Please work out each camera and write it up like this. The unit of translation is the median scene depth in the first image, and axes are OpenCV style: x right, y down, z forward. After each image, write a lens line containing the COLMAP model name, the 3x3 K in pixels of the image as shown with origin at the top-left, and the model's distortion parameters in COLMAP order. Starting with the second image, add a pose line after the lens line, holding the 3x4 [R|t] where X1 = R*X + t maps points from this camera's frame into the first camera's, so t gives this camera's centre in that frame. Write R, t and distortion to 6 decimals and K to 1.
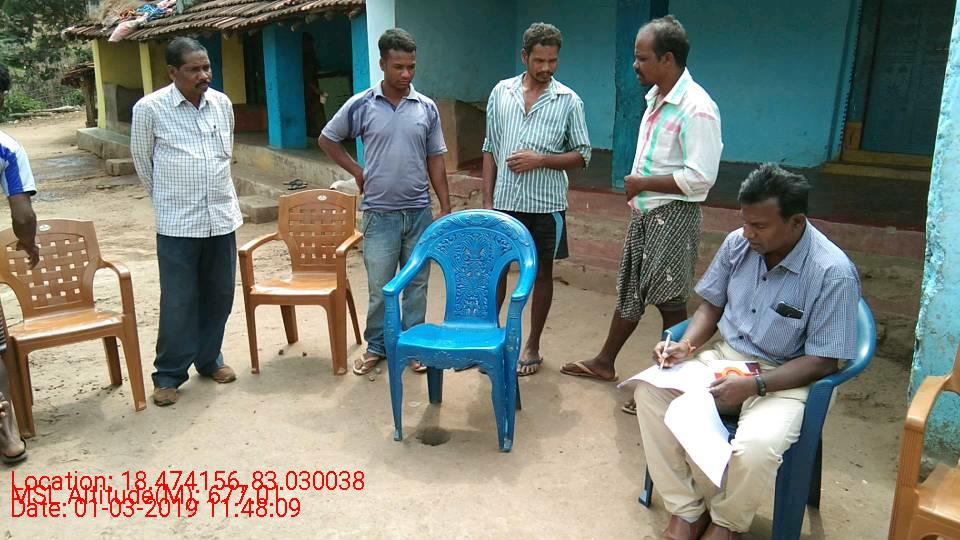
lens RADIAL K [[746.5, 0, 480.0], [0, 746.5, 270.0], [0, 0, 1]] dist [0.074005, -0.156387]
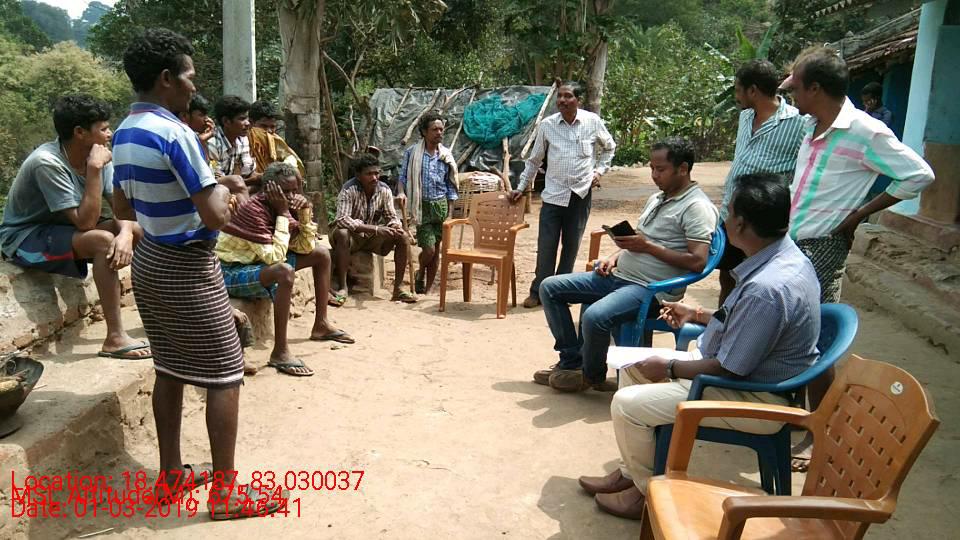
lens RADIAL K [[746.5, 0, 480.0], [0, 746.5, 270.0], [0, 0, 1]] dist [0.074005, -0.156387]
pose [[0.550572, 0.194695, -0.811766, 0.722555], [-0.248966, 0.966465, 0.062940, 0.008747], [0.796797, 0.167449, 0.580581, 0.076355]]
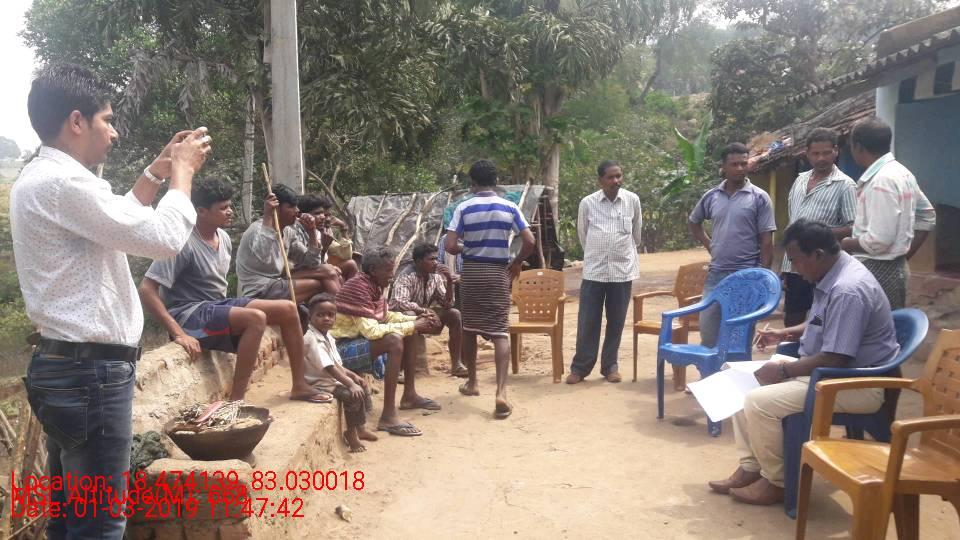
lens RADIAL K [[779.5, 0, 480.6], [0, 779.5, 284.3], [0, 0, 1]] dist [0.123655, -0.293889]
pose [[0.627551, 0.049257, -0.777016, 0.750582], [-0.176509, 0.981013, -0.080368, 0.140166], [0.758304, 0.187585, 0.624329, -0.225073]]
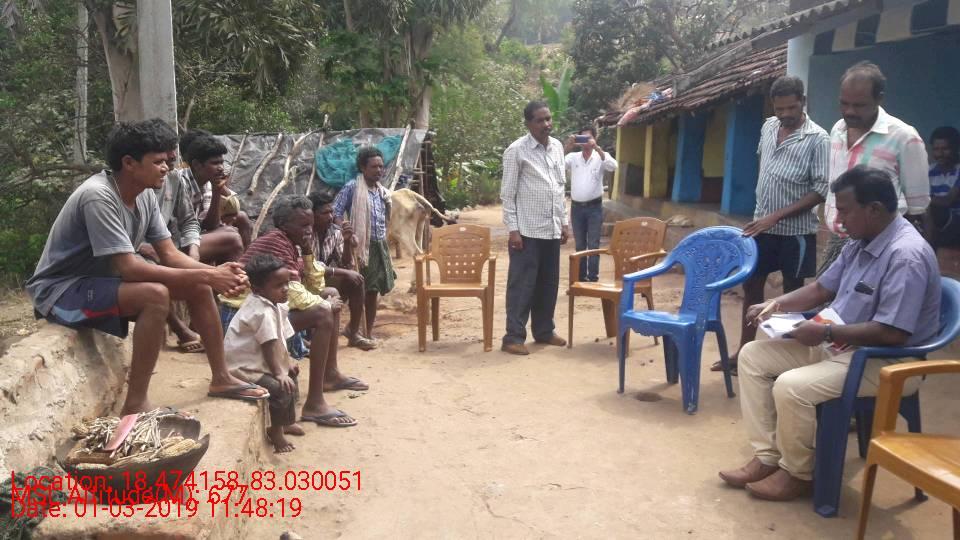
lens RADIAL K [[779.5, 0, 480.6], [0, 779.5, 284.3], [0, 0, 1]] dist [0.123655, -0.293889]
pose [[0.765917, 0.096050, -0.635725, 0.495194], [-0.163359, 0.985402, -0.047932, 0.130862], [0.621840, 0.140564, 0.770426, -0.199783]]
